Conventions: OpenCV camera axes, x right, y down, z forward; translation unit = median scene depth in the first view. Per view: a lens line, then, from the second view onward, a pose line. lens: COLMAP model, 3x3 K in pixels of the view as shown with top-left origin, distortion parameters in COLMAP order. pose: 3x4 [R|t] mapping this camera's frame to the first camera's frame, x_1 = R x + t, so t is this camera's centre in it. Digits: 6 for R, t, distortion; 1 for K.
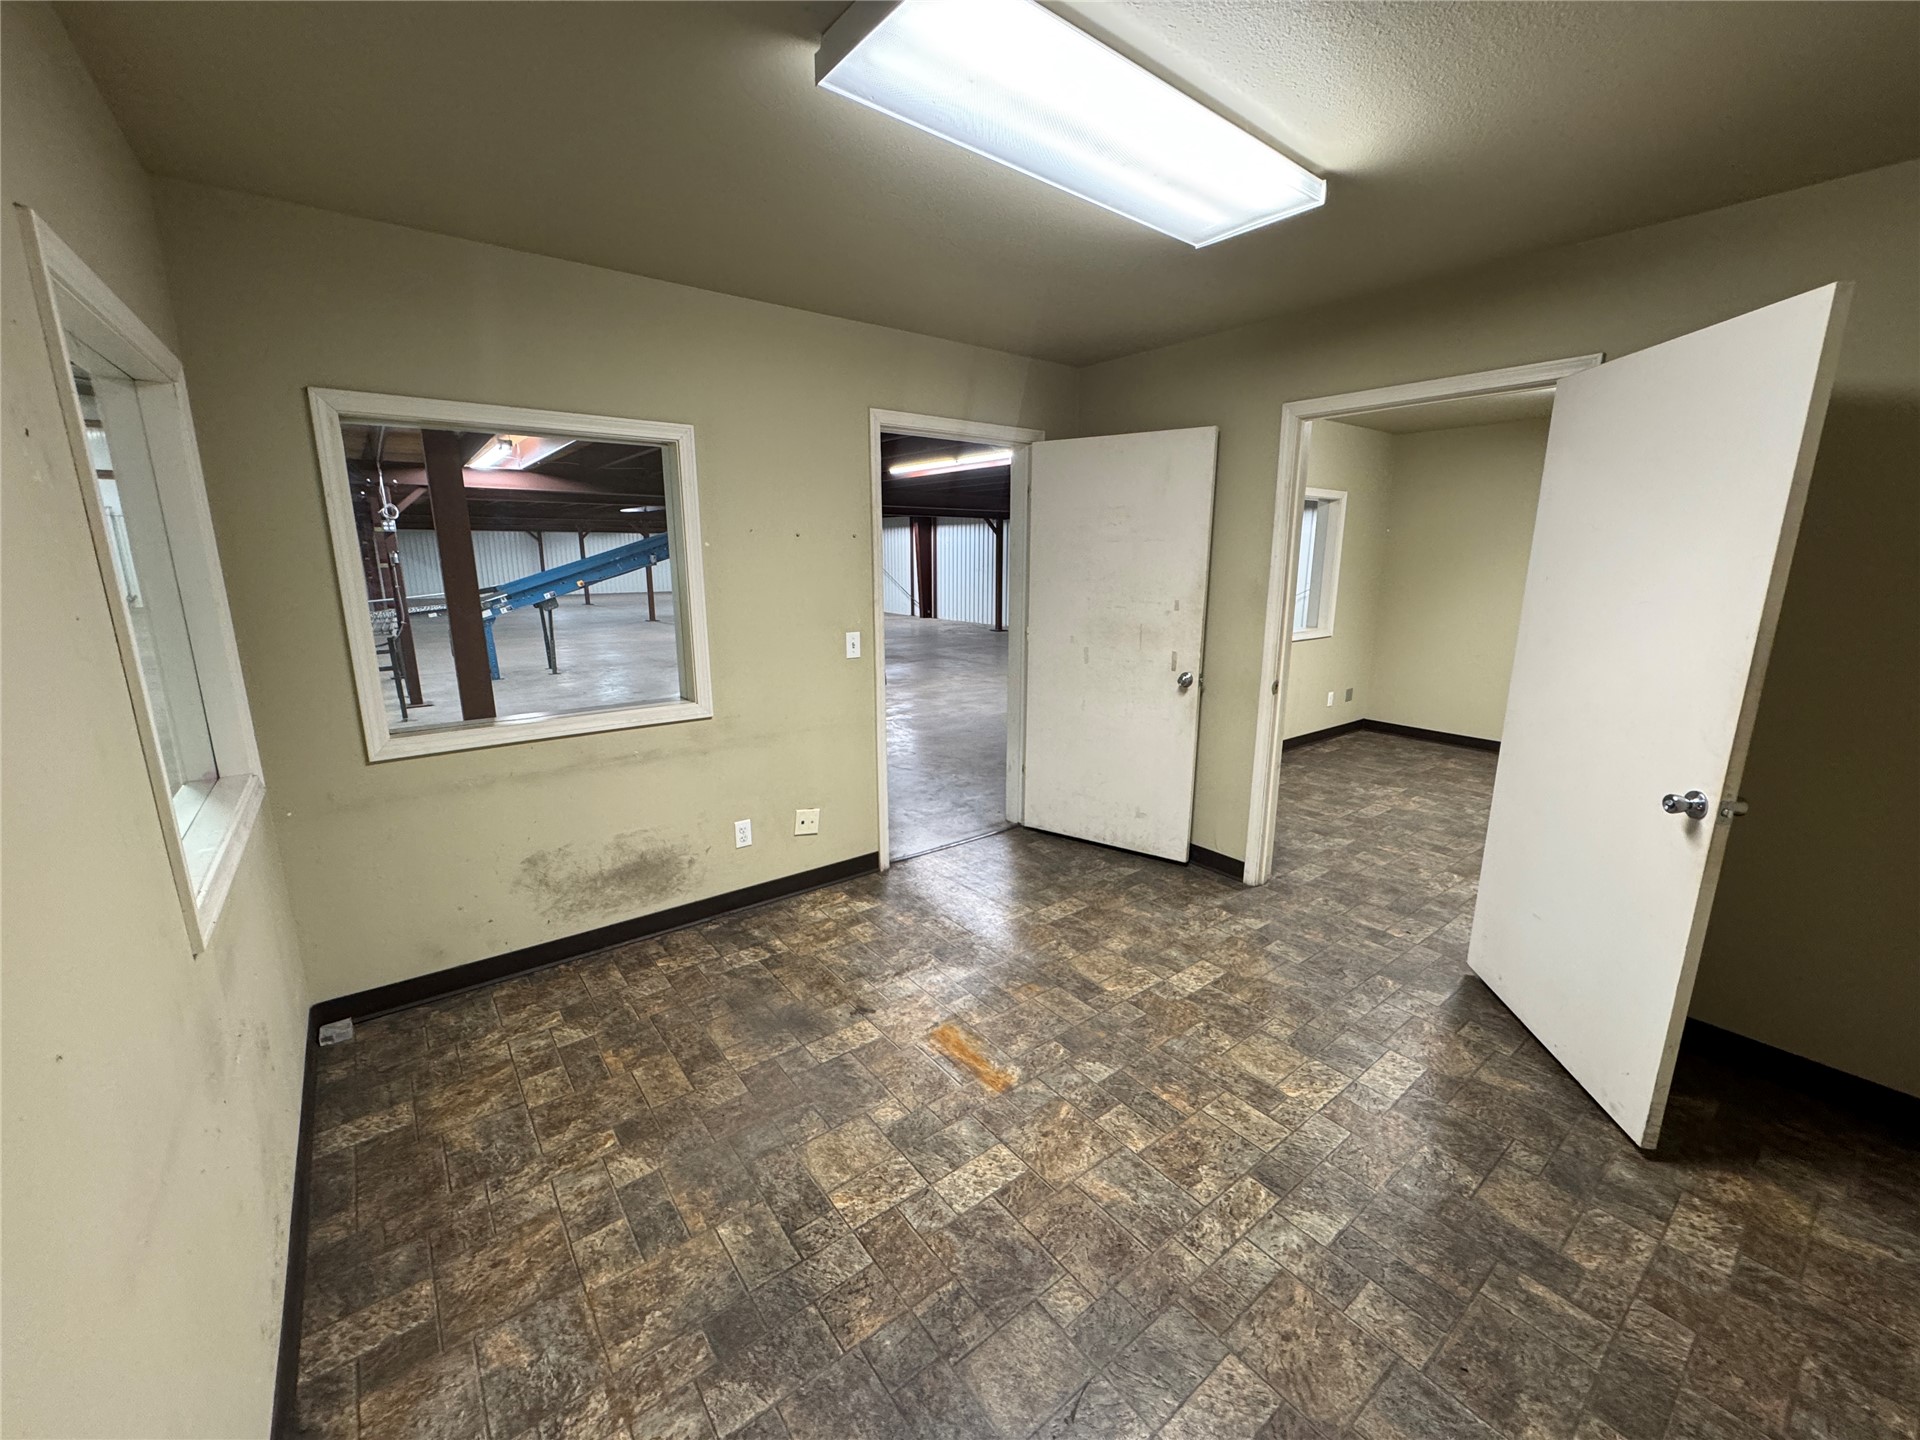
lens RADIAL K [[755.9, 0, 956.1], [0, 755.9, 741.0], [0, 0, 1]] dist [-0.001715, 0.000123]
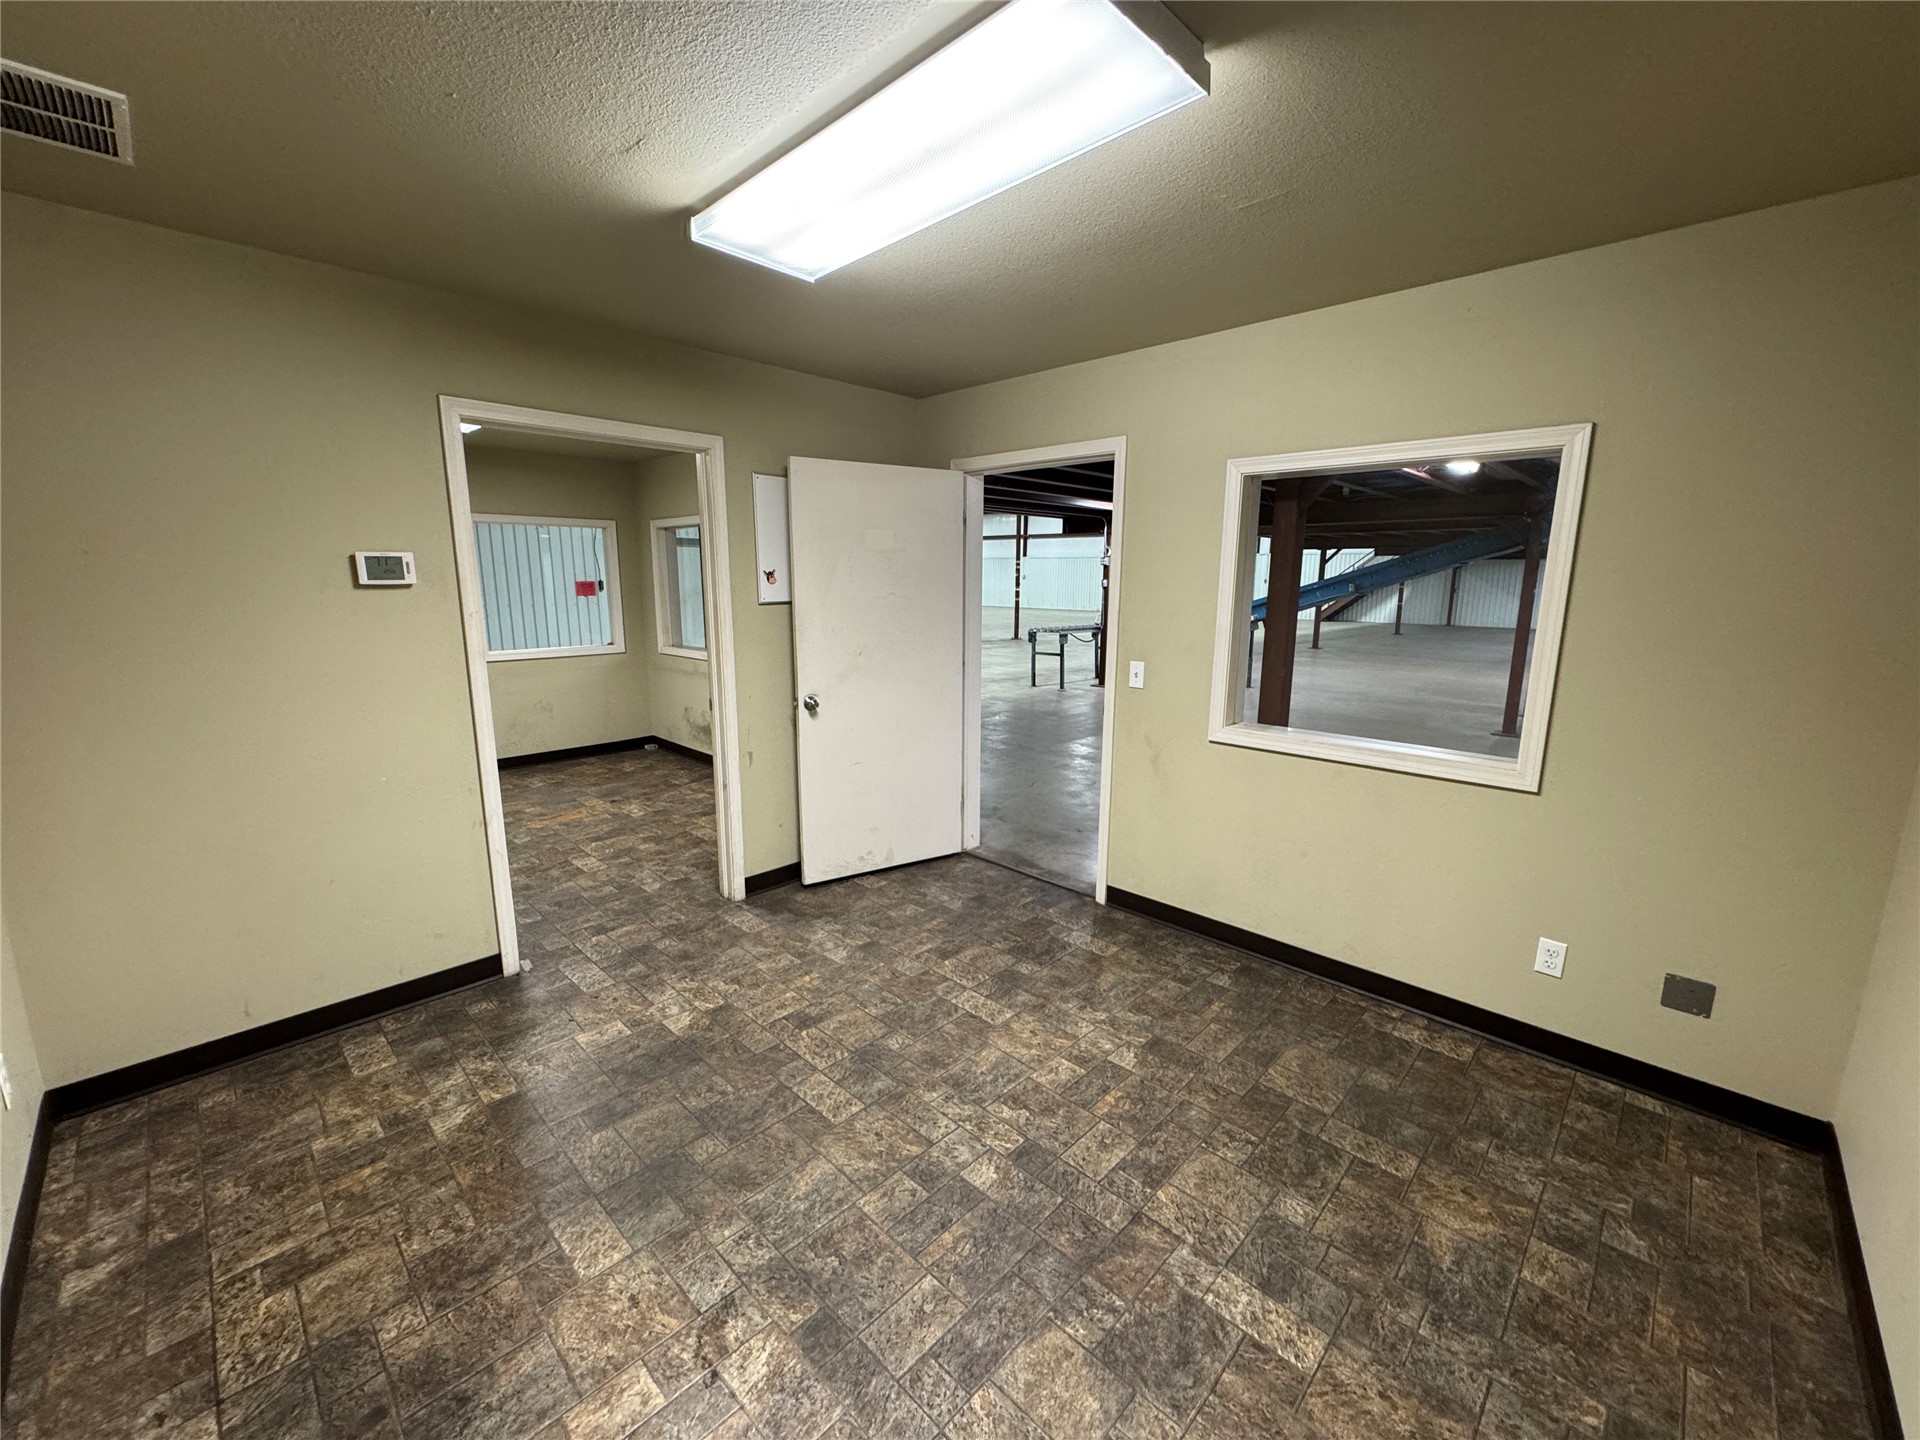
lens RADIAL K [[764.0, 0, 958.5], [0, 764.0, 718.2], [0, 0, 1]] dist [-0.002570, 0.000182]
pose [[0.144970, 0.176904, -0.973493, 1.378234], [-0.250673, 0.958354, 0.136824, -0.255967], [0.957155, 0.224193, 0.183278, 1.034022]]
